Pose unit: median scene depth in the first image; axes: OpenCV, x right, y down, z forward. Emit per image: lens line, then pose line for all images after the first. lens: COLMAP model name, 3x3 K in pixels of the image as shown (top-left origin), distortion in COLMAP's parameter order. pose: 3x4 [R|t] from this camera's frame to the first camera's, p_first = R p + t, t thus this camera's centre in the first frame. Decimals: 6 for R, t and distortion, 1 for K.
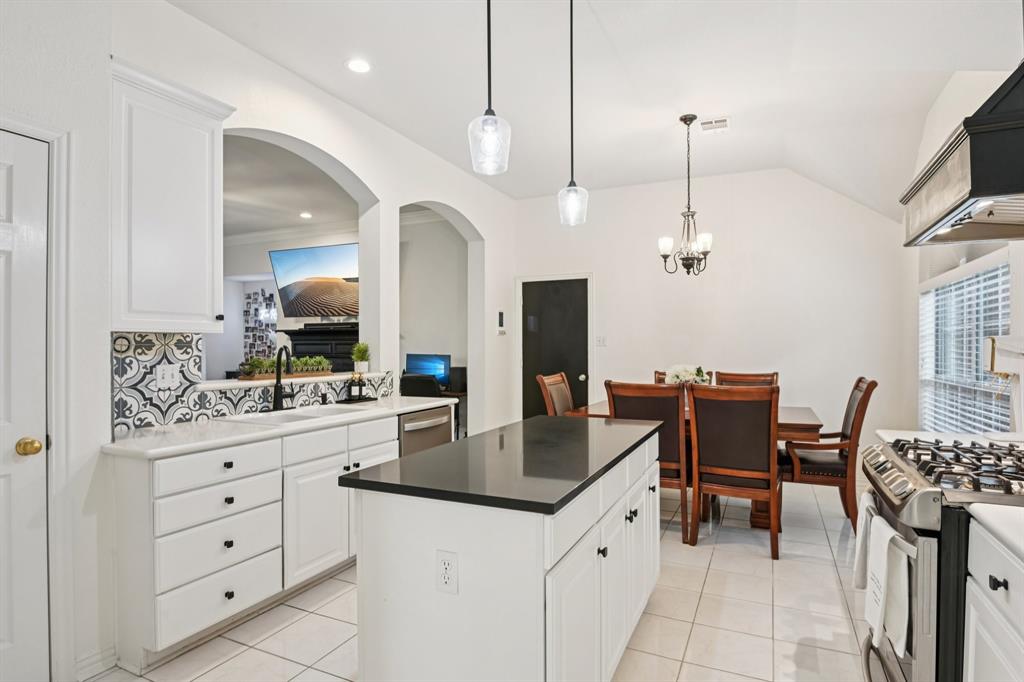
lens RADIAL K [[542.8, 0, 516.5], [0, 542.8, 348.0], [0, 0, 1]] dist [-0.012571, -0.011304]
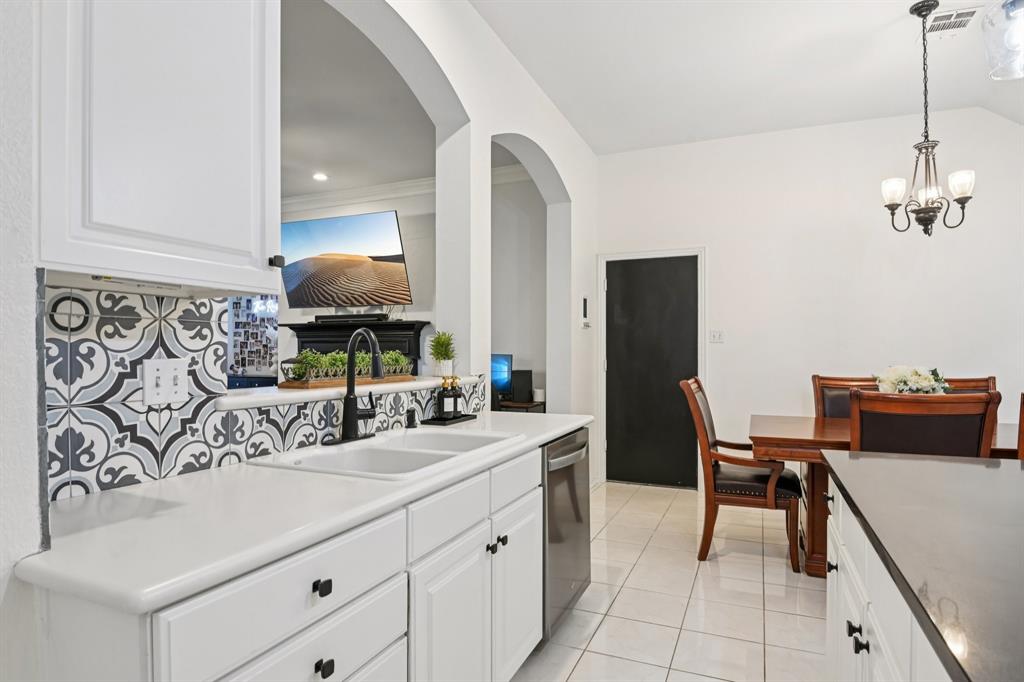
lens RADIAL K [[560.1, 0, 513.3], [0, 560.1, 359.7], [0, 0, 1]] dist [-0.024536, -0.000403]
pose [[0.999676, 0.001601, 0.025392, -0.280405], [-0.001914, 0.999922, 0.012305, 0.020558], [-0.025370, -0.012350, 0.999602, 0.395584]]
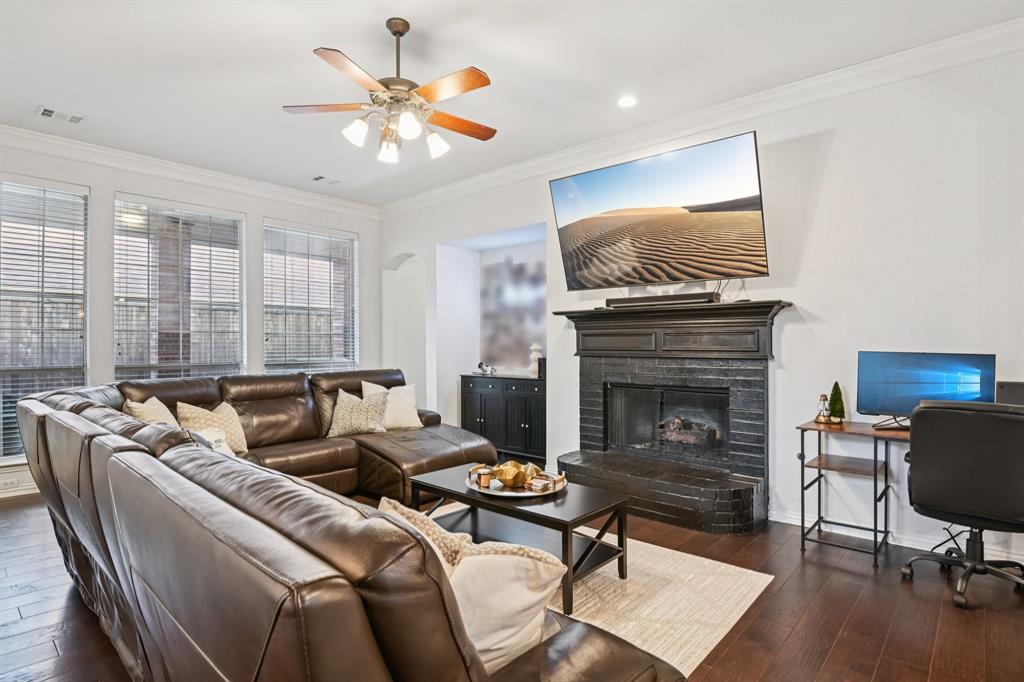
lens RADIAL K [[542.8, 0, 516.5], [0, 542.8, 348.0], [0, 0, 1]] dist [-0.012571, -0.011304]
pose [[0.955491, -0.000274, -0.295020, -0.715460], [0.001734, 0.999988, 0.004688, 0.010673], [0.295015, -0.004991, 0.955480, 0.950551]]
